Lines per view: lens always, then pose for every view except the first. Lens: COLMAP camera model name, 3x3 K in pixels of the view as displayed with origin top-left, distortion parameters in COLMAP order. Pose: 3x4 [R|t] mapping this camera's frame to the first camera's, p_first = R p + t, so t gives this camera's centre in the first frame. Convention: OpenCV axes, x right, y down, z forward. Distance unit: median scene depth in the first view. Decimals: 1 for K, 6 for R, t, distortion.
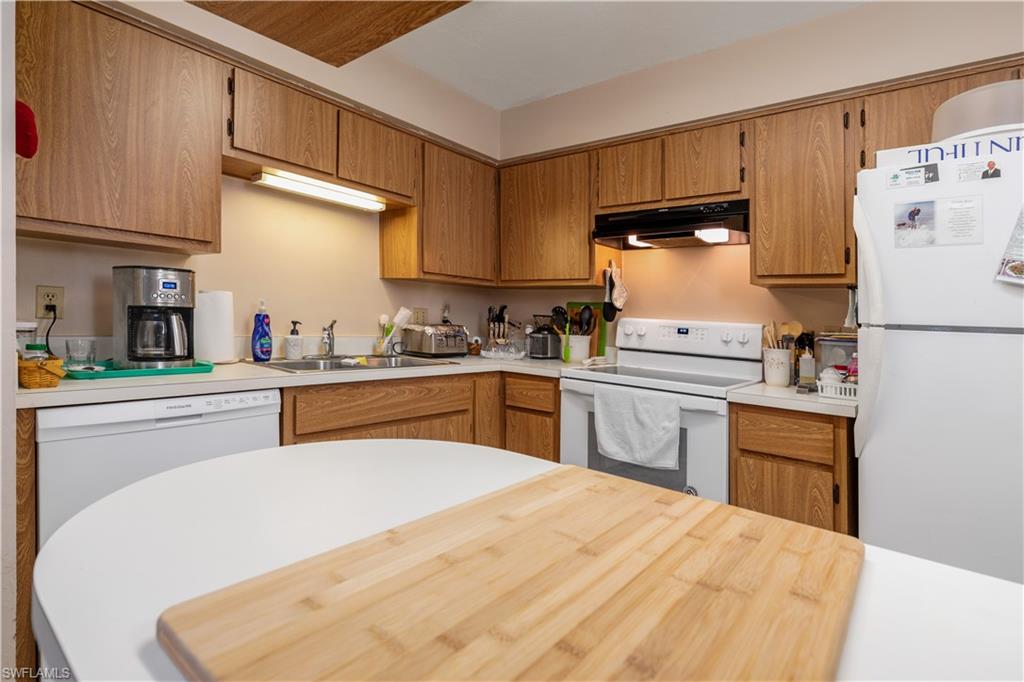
lens RADIAL K [[488.5, 0, 513.0], [0, 488.5, 302.8], [0, 0, 1]] dist [-0.000183, 0.000163]
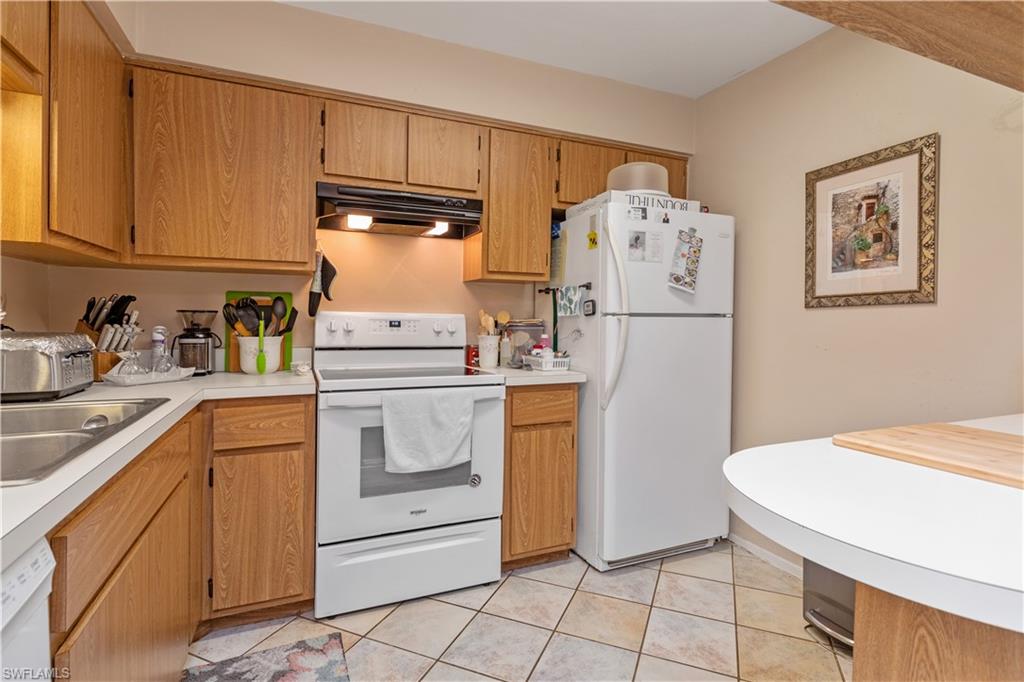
lens RADIAL K [[512.5, 0, 515.4], [0, 512.5, 312.7], [0, 0, 1]] dist [-0.000074, -0.000084]
pose [[0.467670, -0.029098, 0.883424, -0.508703], [-0.015457, 0.999036, 0.041089, -0.010173], [-0.883768, -0.032871, 0.466770, 0.401728]]
